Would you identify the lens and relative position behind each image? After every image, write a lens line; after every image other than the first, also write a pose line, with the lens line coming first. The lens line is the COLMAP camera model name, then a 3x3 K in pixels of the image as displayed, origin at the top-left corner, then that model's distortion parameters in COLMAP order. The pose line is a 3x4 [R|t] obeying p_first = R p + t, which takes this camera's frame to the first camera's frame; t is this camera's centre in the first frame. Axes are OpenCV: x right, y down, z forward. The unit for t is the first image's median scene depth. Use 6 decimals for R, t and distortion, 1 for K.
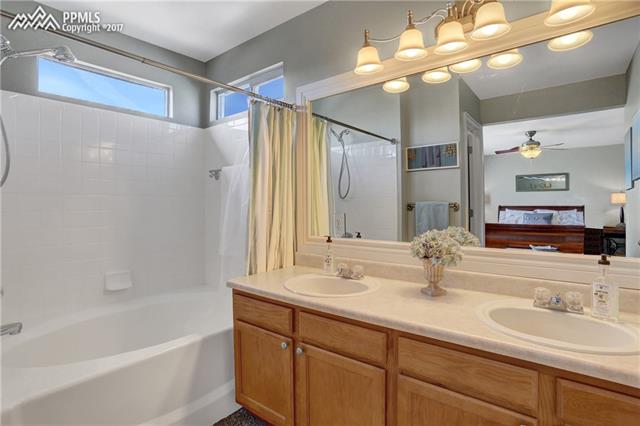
lens RADIAL K [[342.8, 0, 320.0], [0, 342.8, 213.0], [0, 0, 1]] dist [-0.051403, 0.000606]
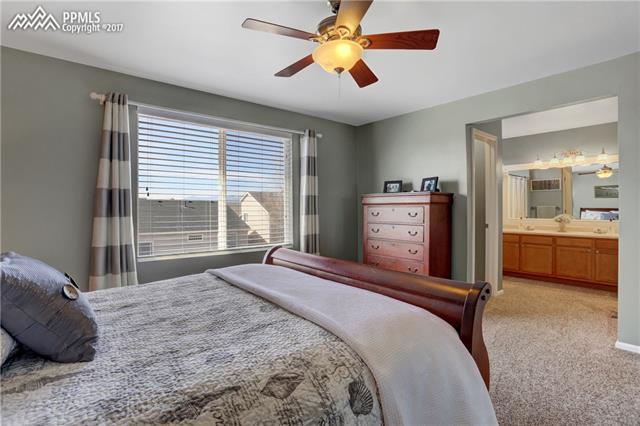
lens RADIAL K [[322.0, 0, 320.0], [0, 322.0, 213.0], [0, 0, 1]] dist [-0.003150, -0.000577]
pose [[0.981788, 0.006415, -0.189871, -1.191557], [-0.007018, 0.999972, -0.002504, 0.045418], [0.189850, 0.003791, 0.981806, -2.200891]]
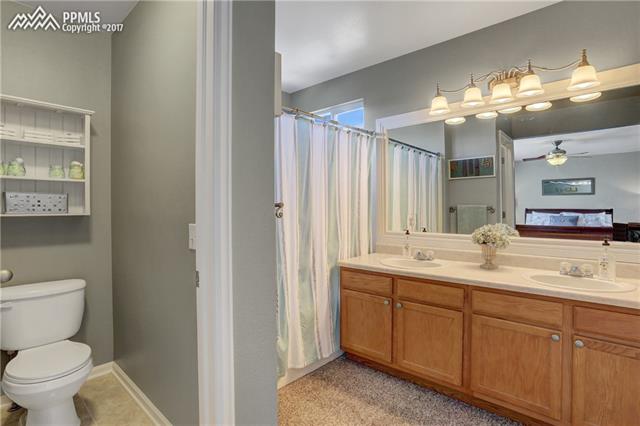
lens RADIAL K [[341.2, 0, 320.0], [0, 341.2, 213.0], [0, 0, 1]] dist [-0.037231, 0.000616]
pose [[0.998484, 0.003054, -0.054951, -0.239702], [-0.003455, 0.999968, -0.007210, 0.008681], [0.054927, 0.007389, 0.998463, -0.379498]]
